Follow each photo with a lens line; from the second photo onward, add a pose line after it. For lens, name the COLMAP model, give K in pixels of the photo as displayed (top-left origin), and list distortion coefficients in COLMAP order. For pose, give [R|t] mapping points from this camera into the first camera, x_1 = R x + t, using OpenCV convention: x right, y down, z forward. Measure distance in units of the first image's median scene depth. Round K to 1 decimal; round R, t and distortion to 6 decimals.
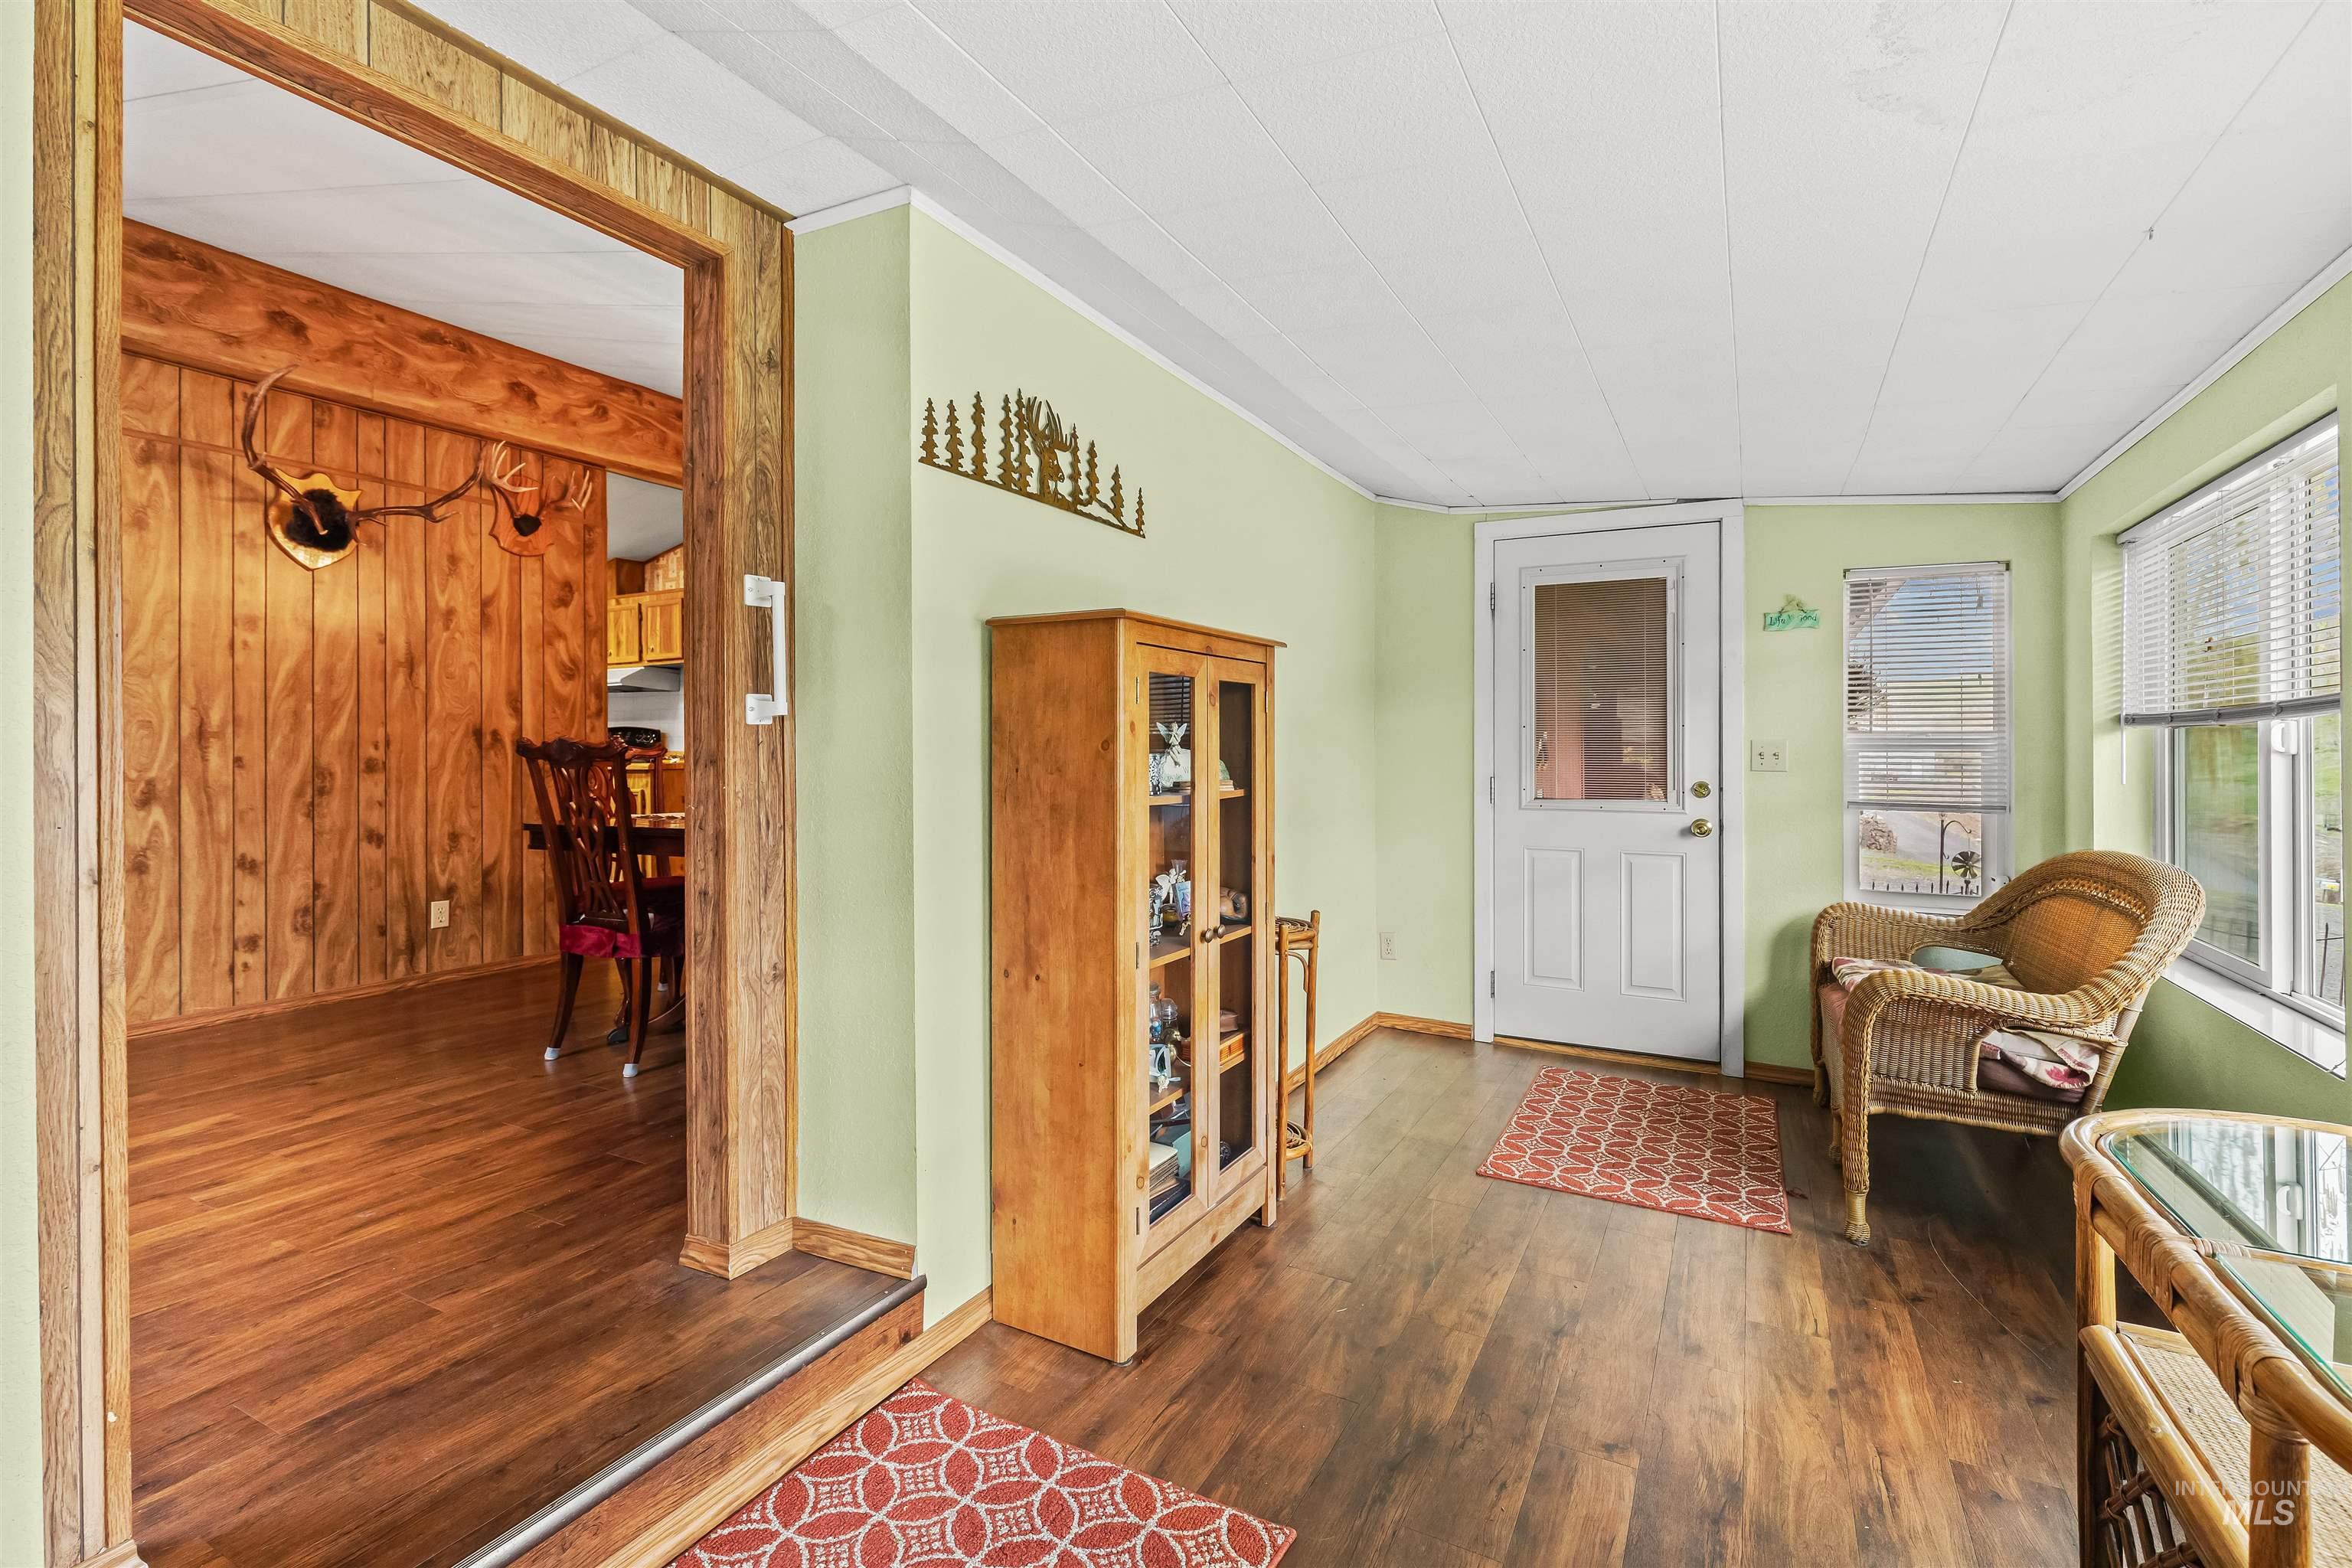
lens RADIAL K [[1062.5, 0, 1183.3], [0, 1062.5, 752.6], [0, 0, 1]] dist [-0.003182, -0.000199]
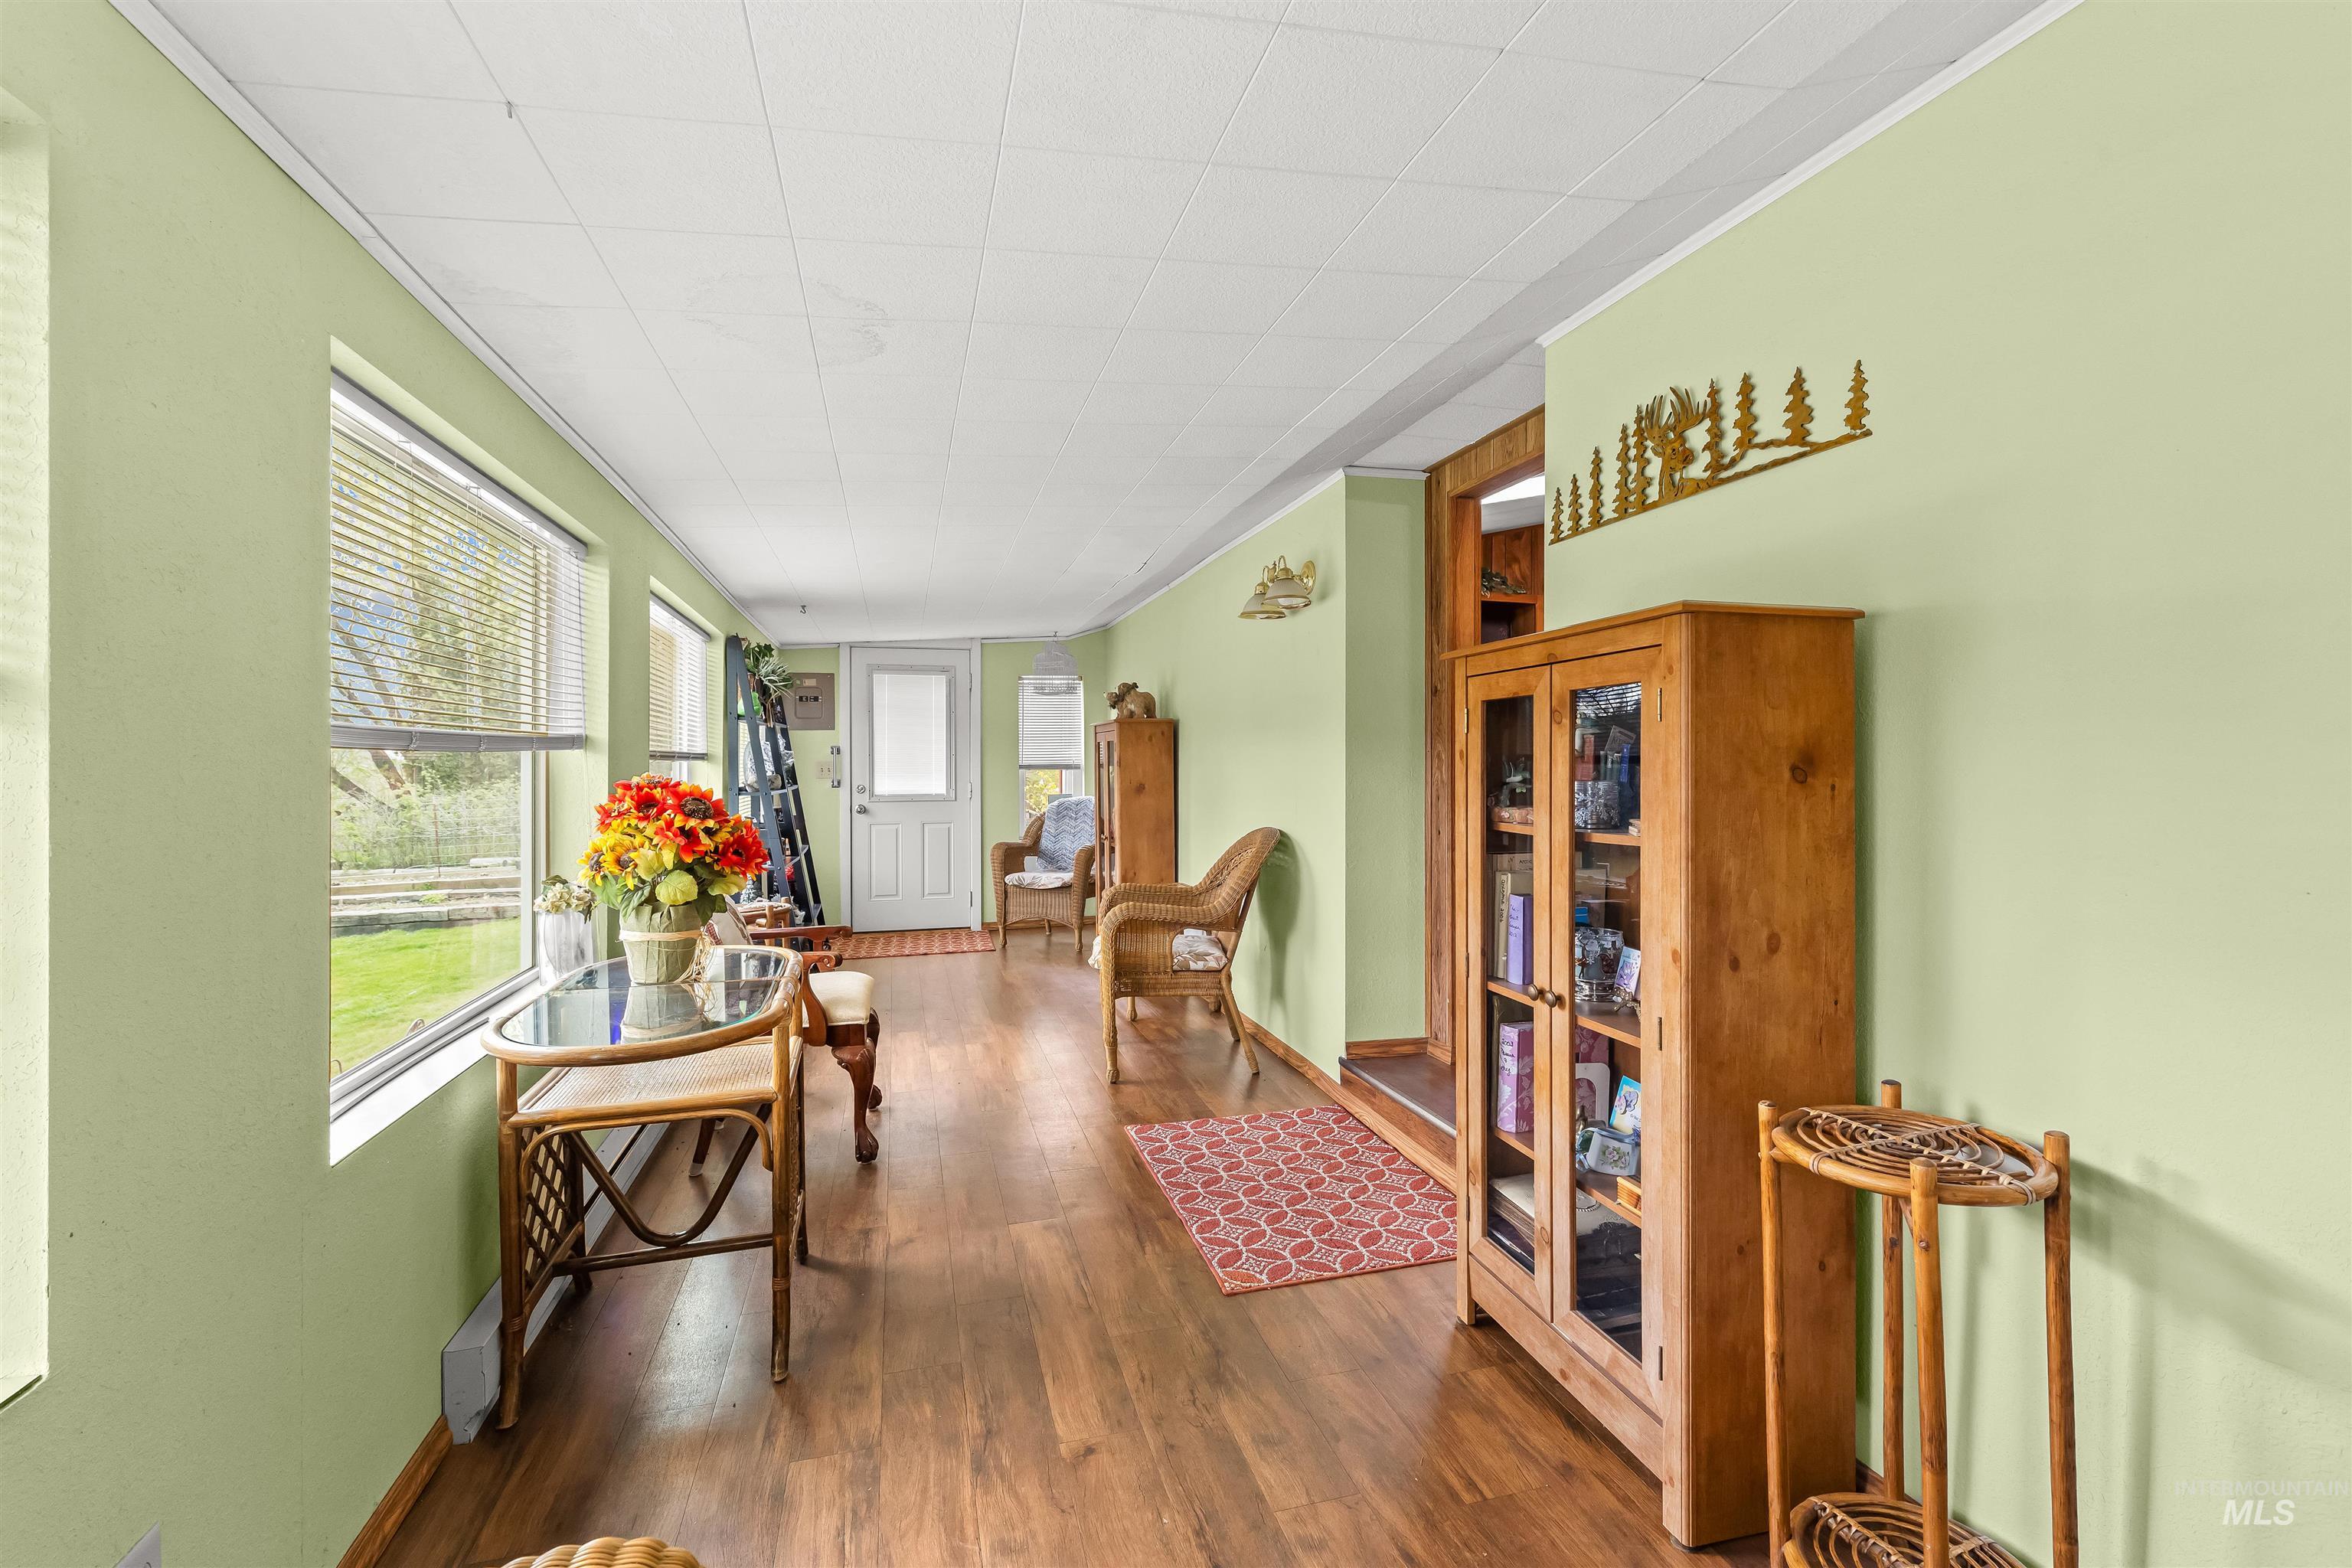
lens RADIAL K [[1062.5, 0, 1183.3], [0, 1062.5, 752.6], [0, 0, 1]] dist [-0.003182, -0.000199]
pose [[-0.730727, -0.002562, -0.682665, 0.813737], [0.002303, 0.999978, -0.006218, -0.018167], [0.682666, -0.006117, -0.730705, 1.421521]]
